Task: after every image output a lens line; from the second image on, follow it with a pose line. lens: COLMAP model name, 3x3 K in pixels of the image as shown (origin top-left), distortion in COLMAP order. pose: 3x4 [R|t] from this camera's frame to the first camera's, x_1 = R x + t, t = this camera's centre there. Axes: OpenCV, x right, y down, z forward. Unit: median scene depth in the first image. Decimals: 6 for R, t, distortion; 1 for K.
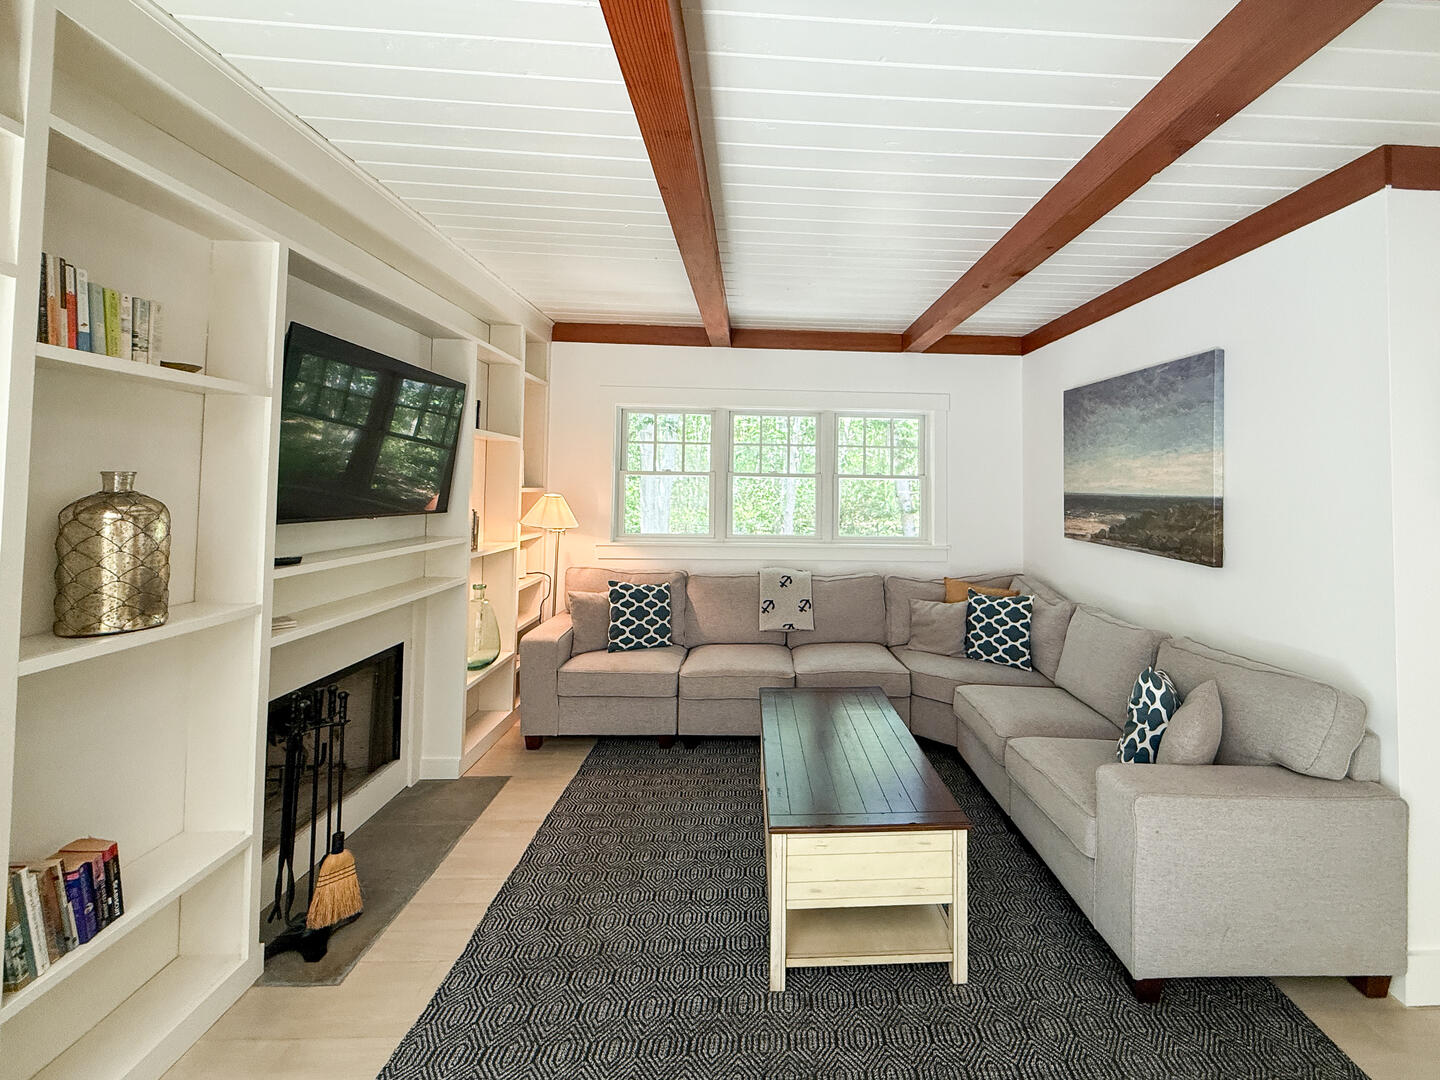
lens RADIAL K [[593.5, 0, 721.7], [0, 593.5, 464.8], [0, 0, 1]] dist [-0.000536, -0.000077]
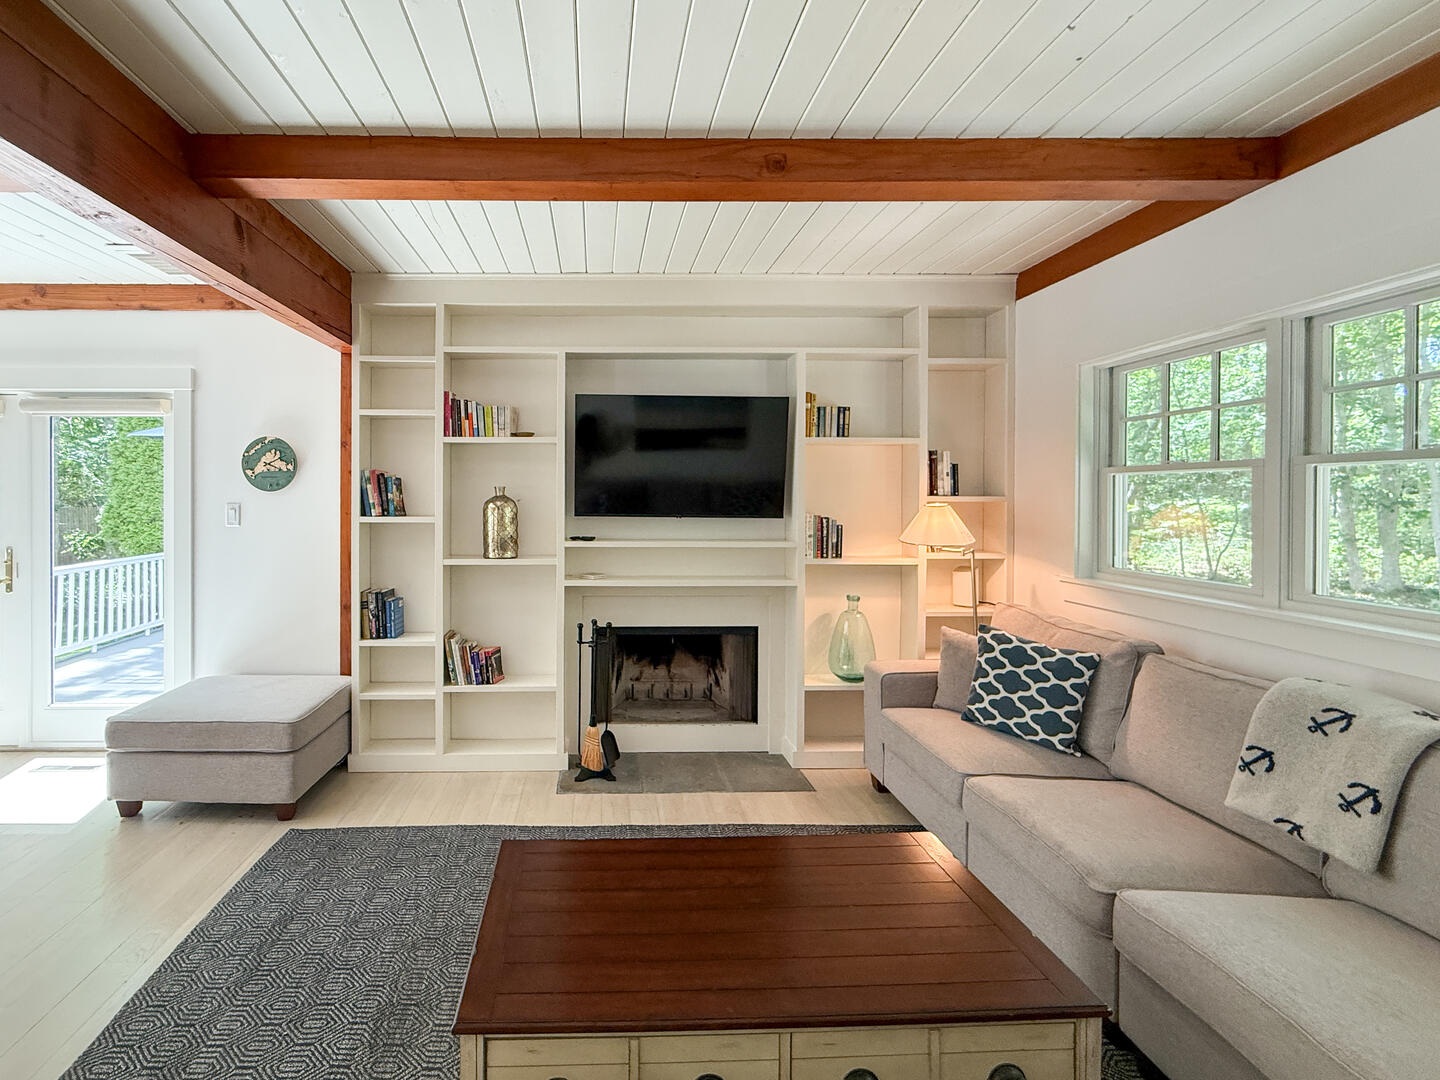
lens RADIAL K [[648.3, 0, 719.6], [0, 648.3, 501.0], [0, 0, 1]] dist [0.000727, -0.000139]
pose [[0.078420, -0.011662, -0.996852, 0.579334], [0.032734, 0.999423, -0.009116, 0.045729], [0.996383, -0.031916, 0.078756, 0.645906]]
